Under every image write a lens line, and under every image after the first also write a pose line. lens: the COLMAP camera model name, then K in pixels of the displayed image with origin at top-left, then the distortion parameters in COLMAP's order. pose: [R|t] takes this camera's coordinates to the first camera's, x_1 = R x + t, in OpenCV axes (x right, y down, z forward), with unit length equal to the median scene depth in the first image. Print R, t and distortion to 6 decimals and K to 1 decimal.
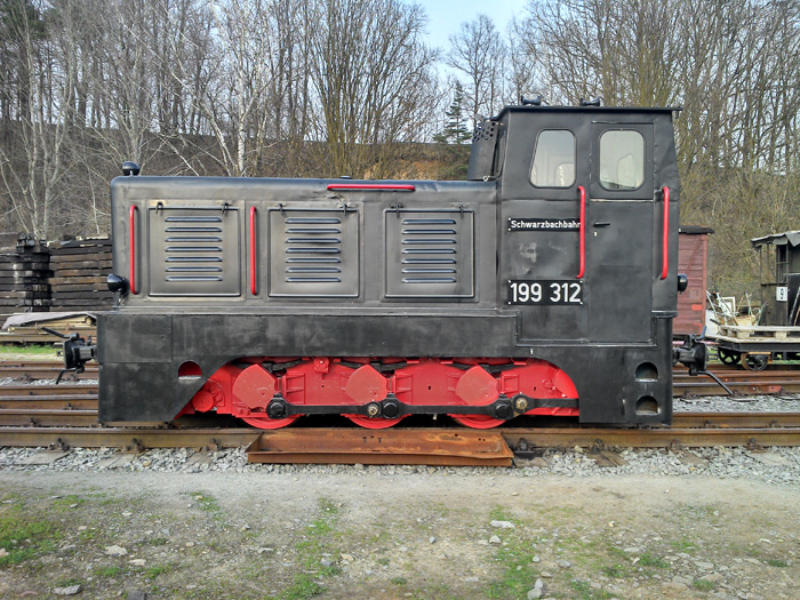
lens RADIAL K [[700.3, 0, 400.0], [0, 700.3, 300.0], [0, 0, 1]] dist [-0.007136, -0.009644]
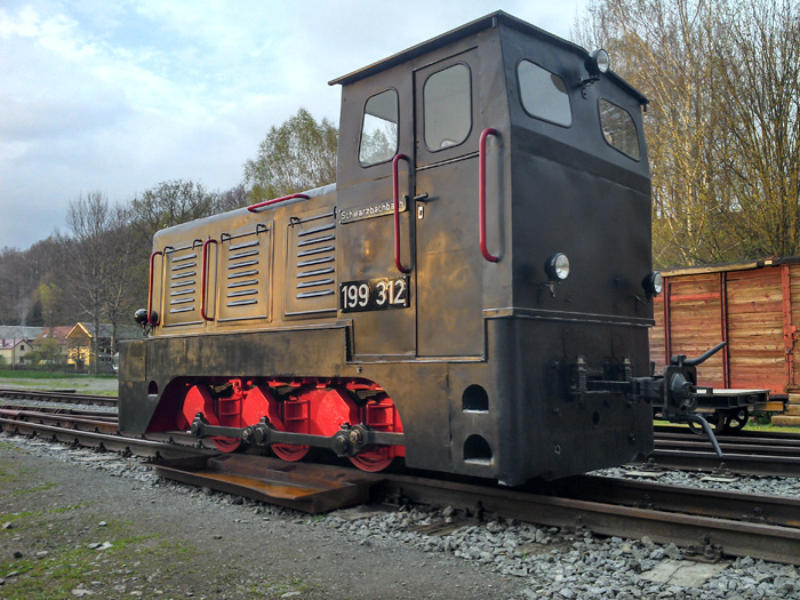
lens RADIAL K [[700.3, 0, 400.0], [0, 700.3, 300.0], [0, 0, 1]] dist [-0.007136, -0.009644]
pose [[0.703310, -0.079047, -0.706475, 0.785890], [-0.000920, 0.993696, -0.112101, 0.083933], [0.710883, 0.079492, 0.698804, 0.473662]]
